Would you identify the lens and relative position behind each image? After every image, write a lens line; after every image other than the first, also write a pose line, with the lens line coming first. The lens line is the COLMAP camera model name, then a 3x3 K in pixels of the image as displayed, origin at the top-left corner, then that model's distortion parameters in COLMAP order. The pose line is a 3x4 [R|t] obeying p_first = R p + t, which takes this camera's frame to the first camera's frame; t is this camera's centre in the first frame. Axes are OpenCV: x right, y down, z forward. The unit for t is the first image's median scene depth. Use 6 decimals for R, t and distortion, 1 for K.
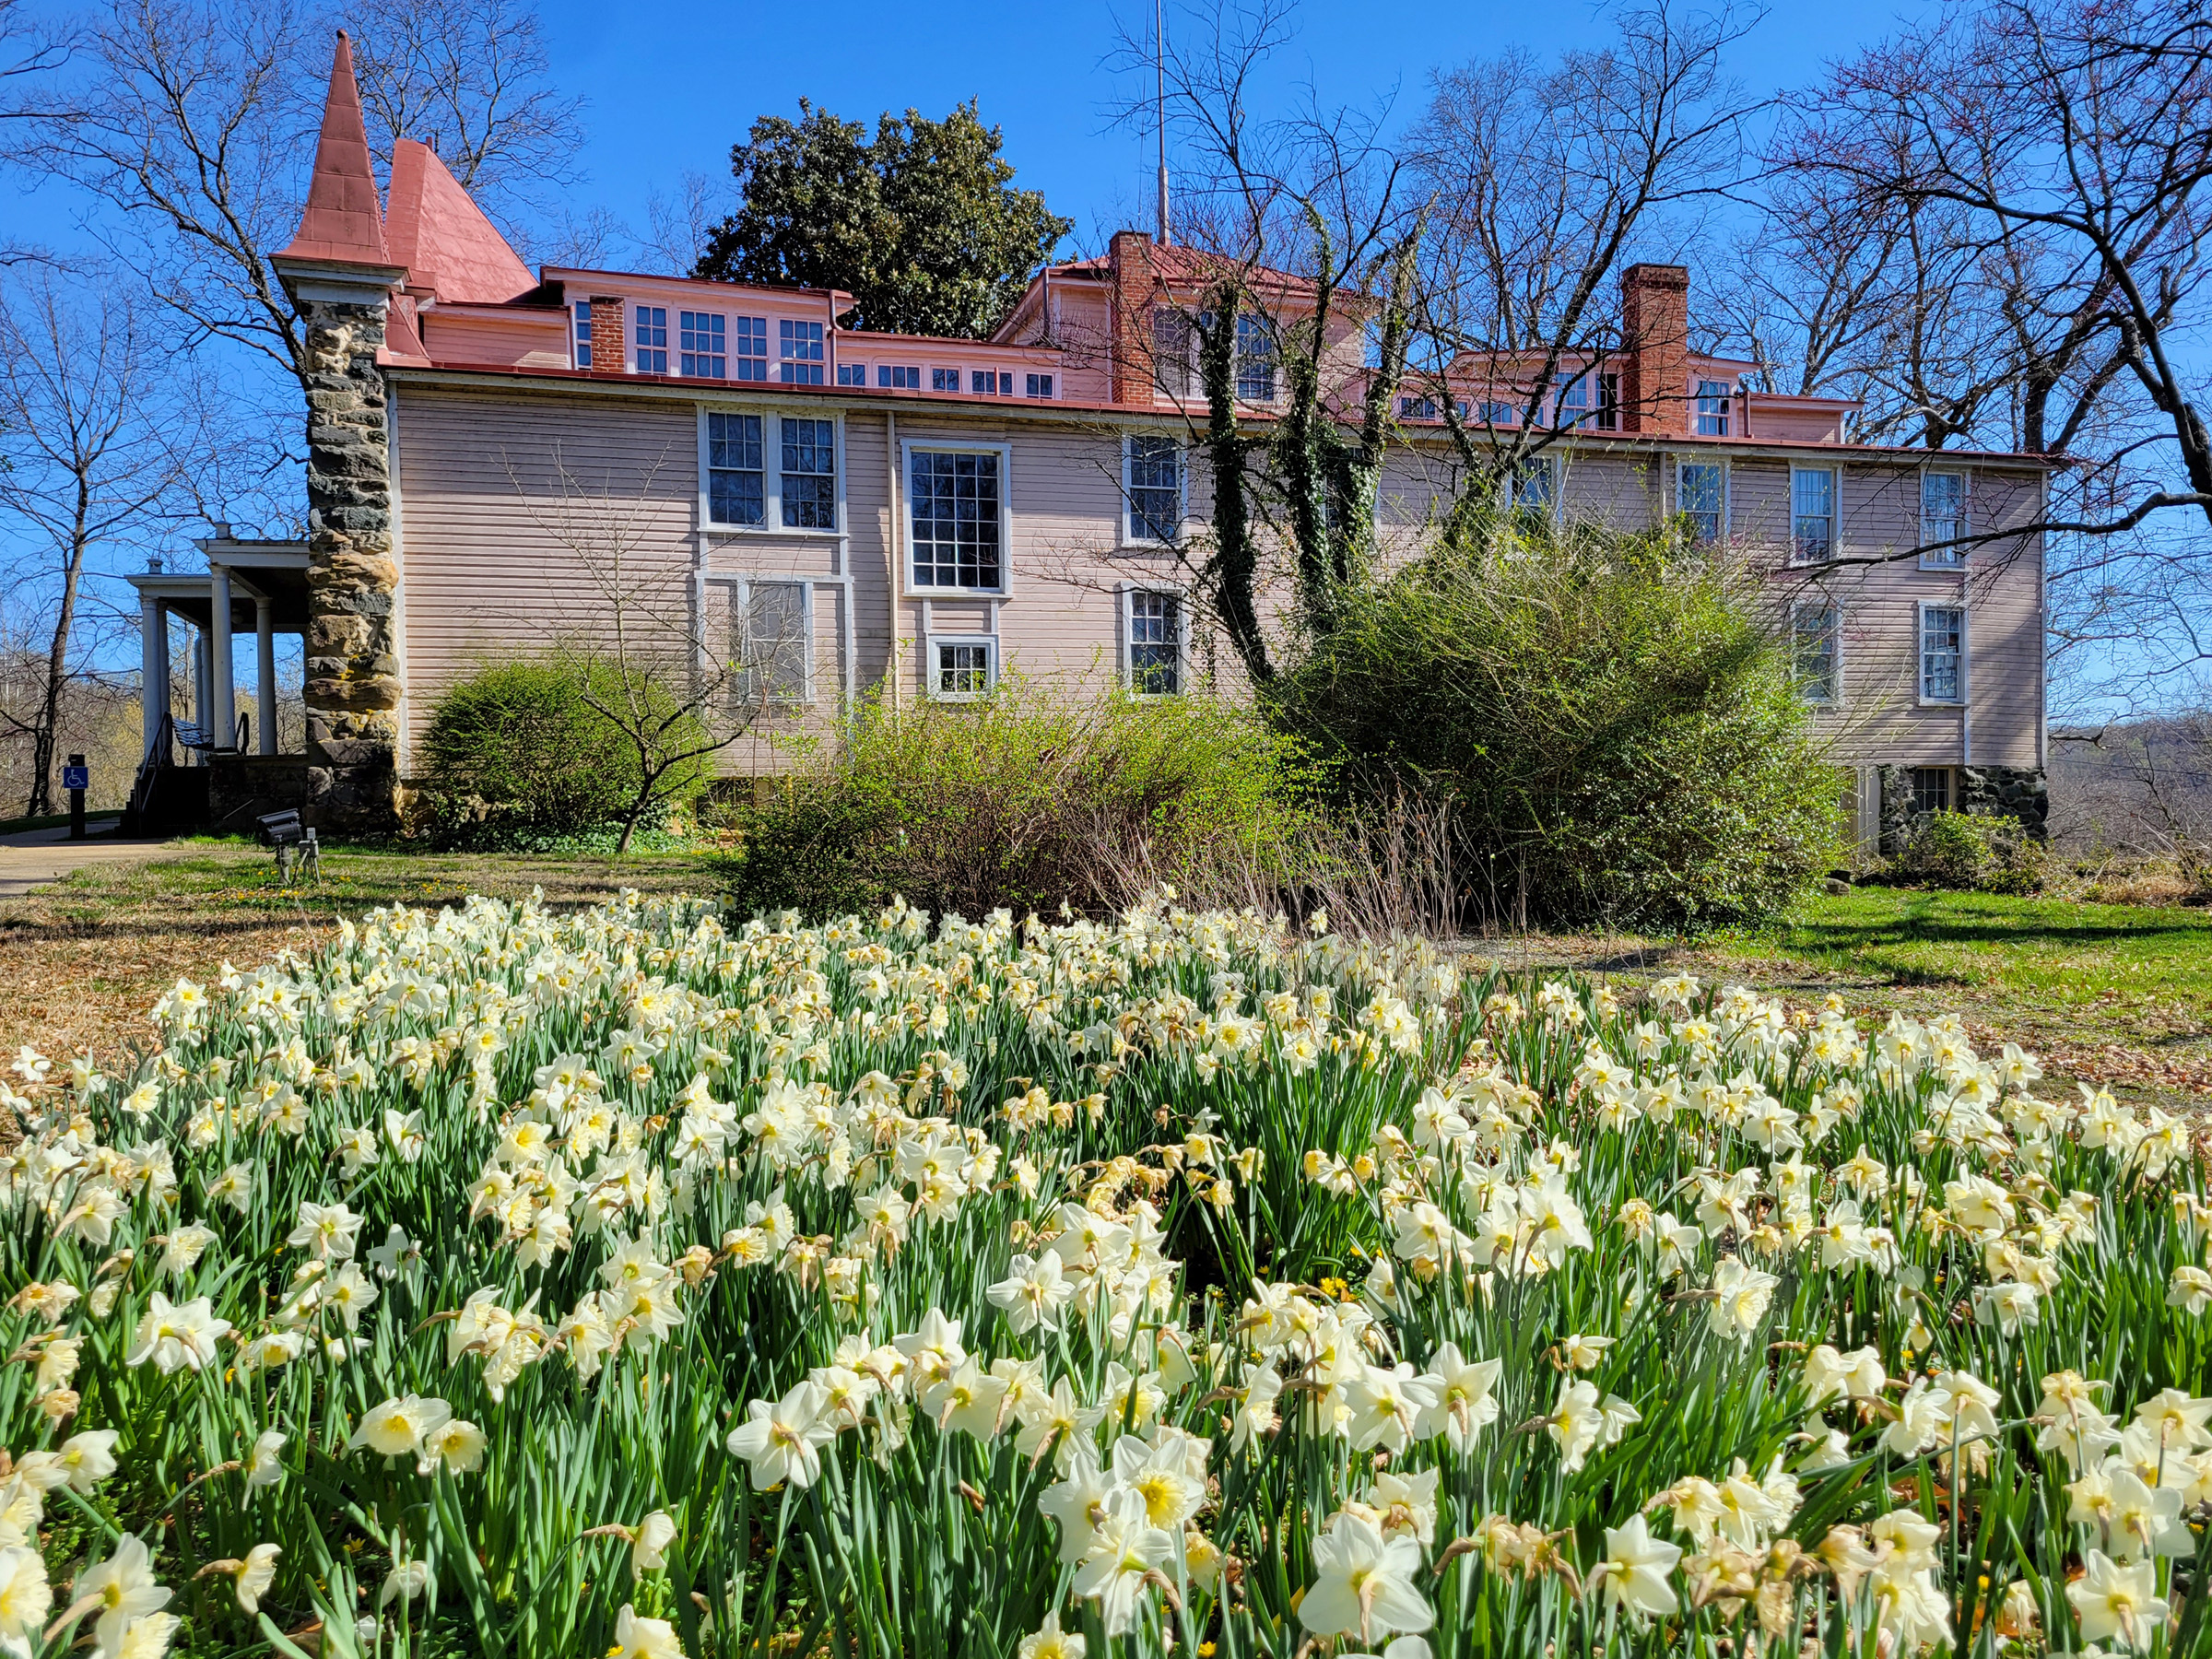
lens RADIAL K [[1646.6, 0, 1105.2], [0, 1646.6, 817.4], [0, 0, 1]] dist [-0.005942, -0.001195]
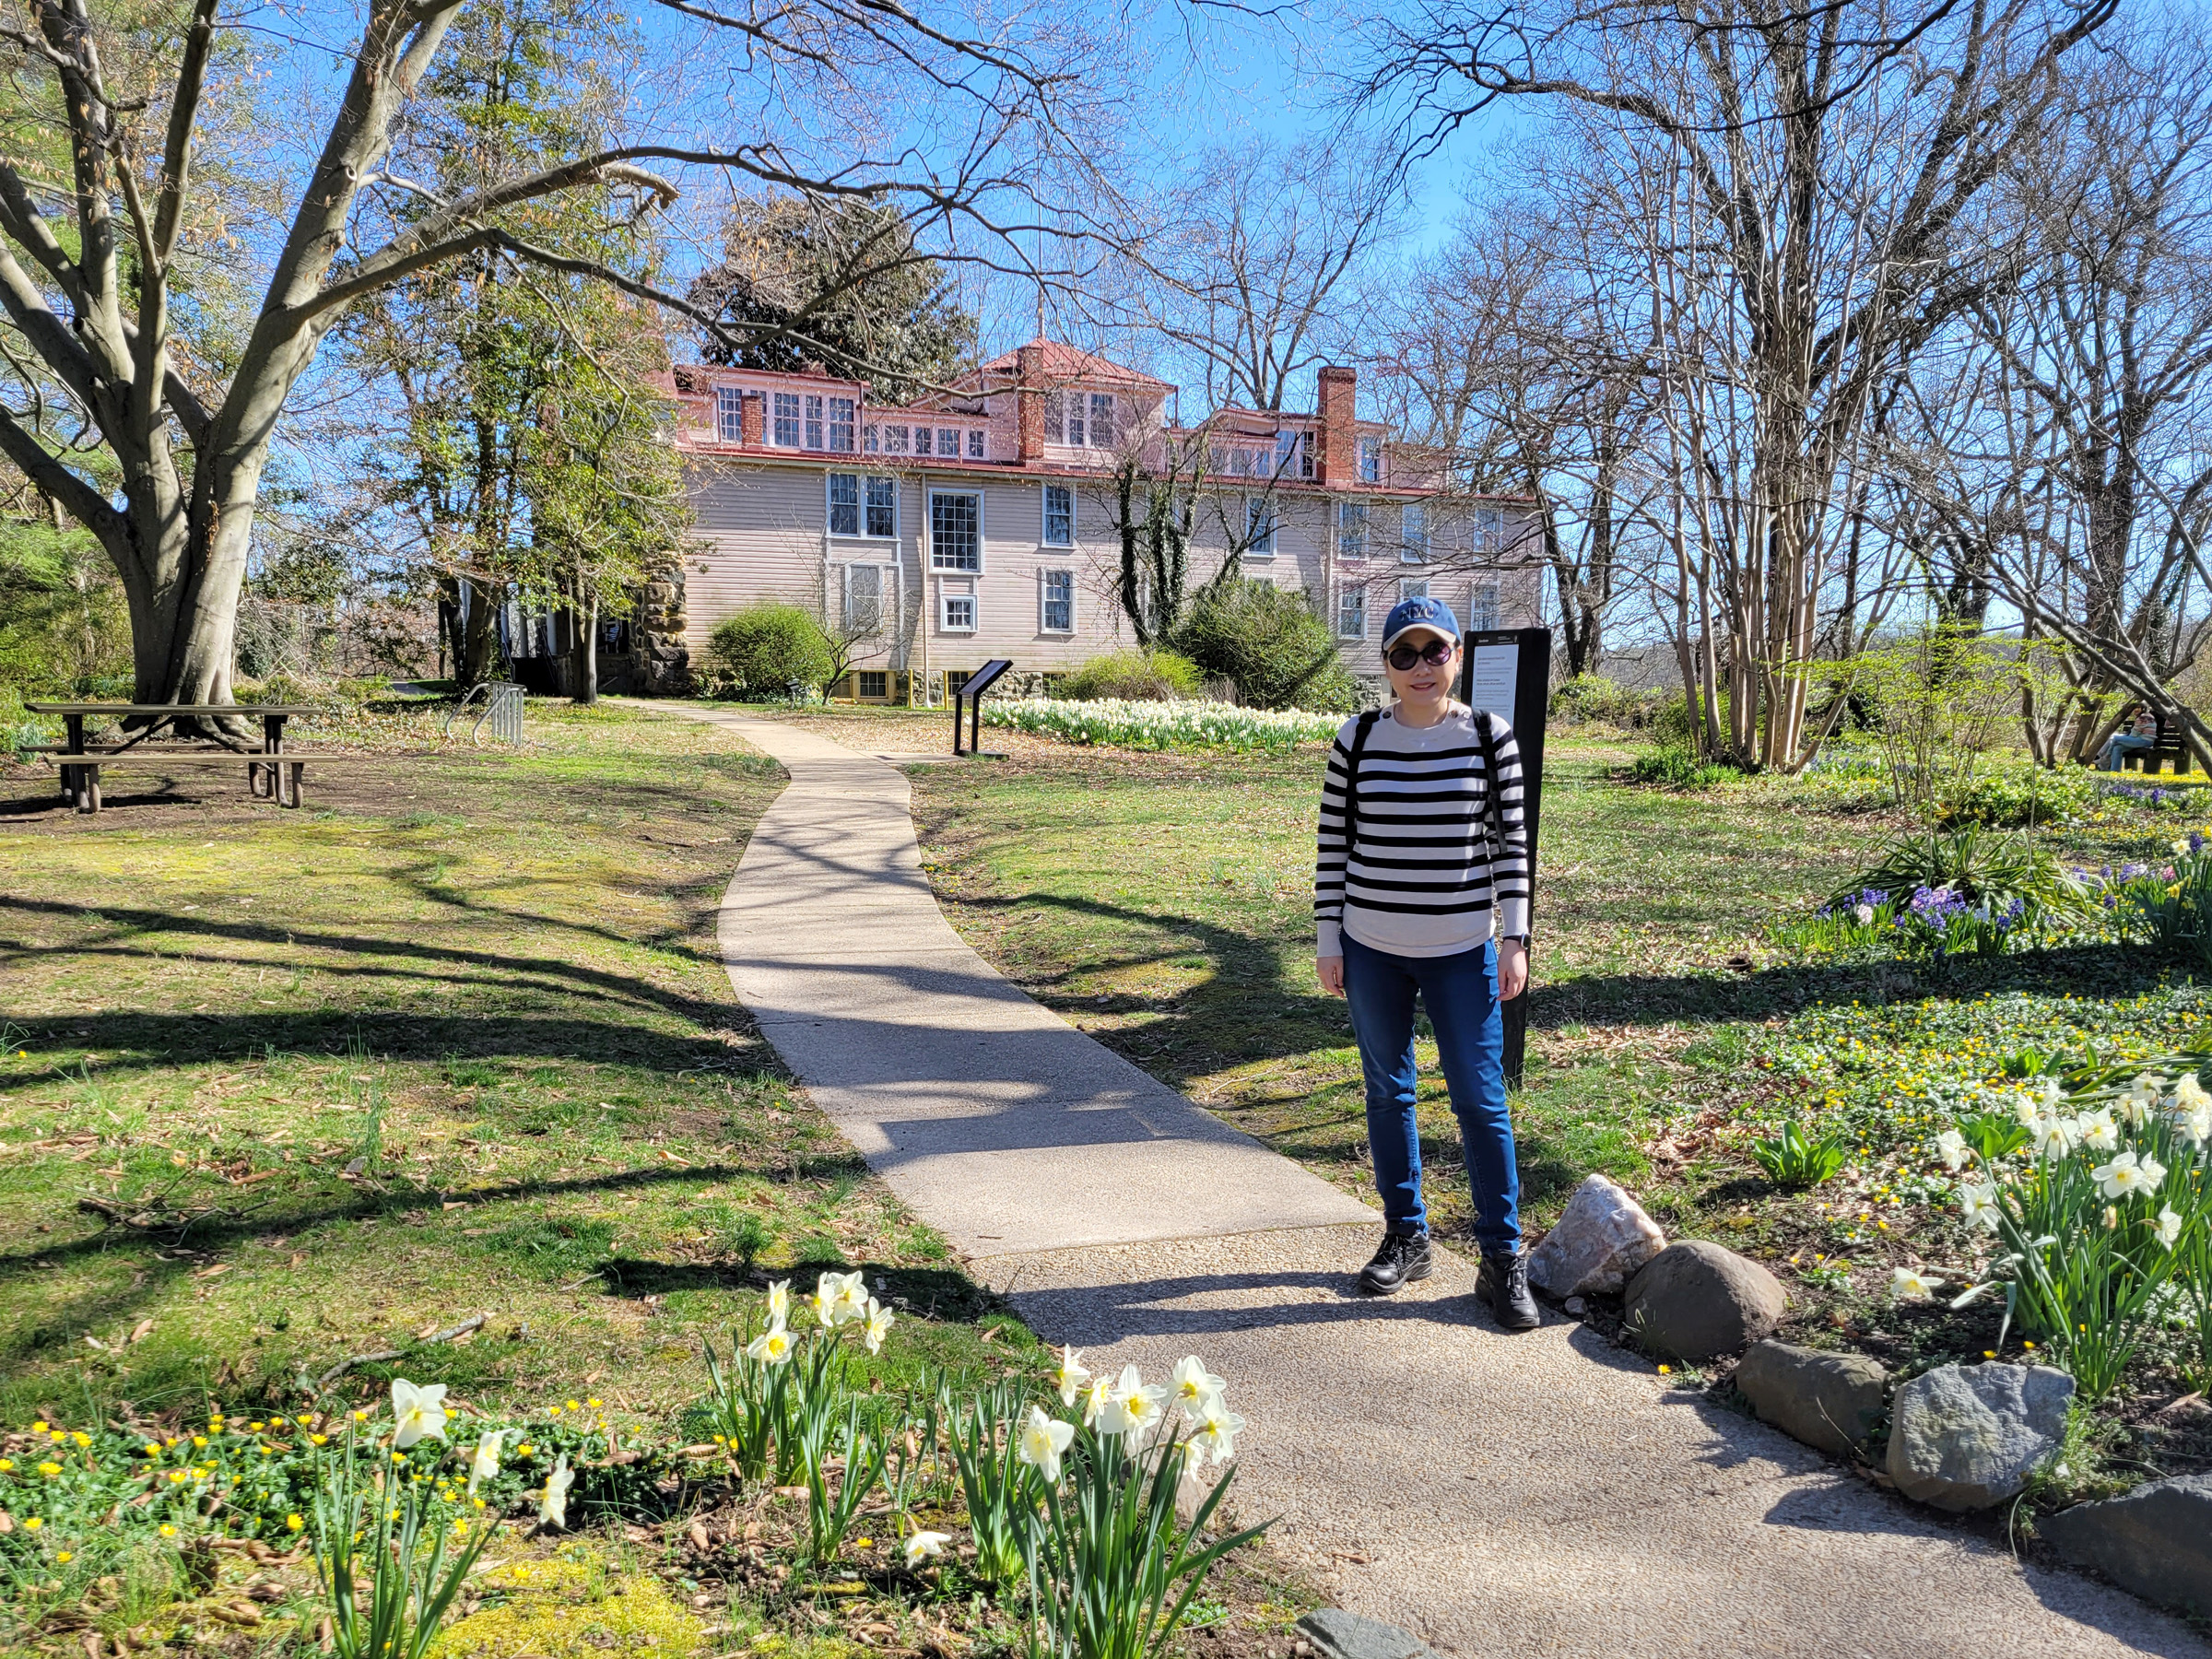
lens RADIAL K [[1646.6, 0, 1102.5], [0, 1646.6, 837.4], [0, 0, 1]] dist [-0.005942, -0.001195]
pose [[0.988088, 0.002857, 0.153860, -0.221311], [-0.013811, 0.997439, 0.070170, 0.030311], [-0.153266, -0.071459, 0.985598, -0.912815]]
